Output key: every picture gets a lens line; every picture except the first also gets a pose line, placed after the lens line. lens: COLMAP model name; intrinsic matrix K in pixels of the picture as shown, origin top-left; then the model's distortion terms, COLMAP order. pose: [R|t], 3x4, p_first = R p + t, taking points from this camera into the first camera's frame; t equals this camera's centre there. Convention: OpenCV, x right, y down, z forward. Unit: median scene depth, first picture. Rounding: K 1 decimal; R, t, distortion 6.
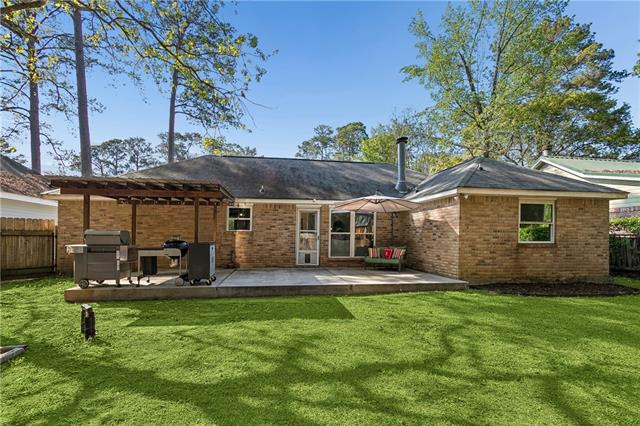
lens RADIAL K [[316.6, 0, 322.4], [0, 316.6, 220.0], [0, 0, 1]] dist [0.002672, 0.000948]
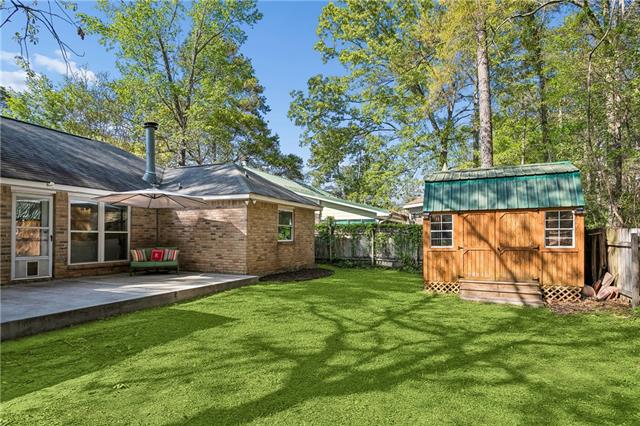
lens RADIAL K [[357.4, 0, 320.0], [0, 357.4, 213.0], [0, 0, 1]] dist [-0.002728, -0.000339]
pose [[0.522346, 0.050333, 0.851247, -0.506717], [-0.051285, 0.998304, -0.027558, -0.009863], [-0.851190, -0.029261, 0.524041, 0.117032]]
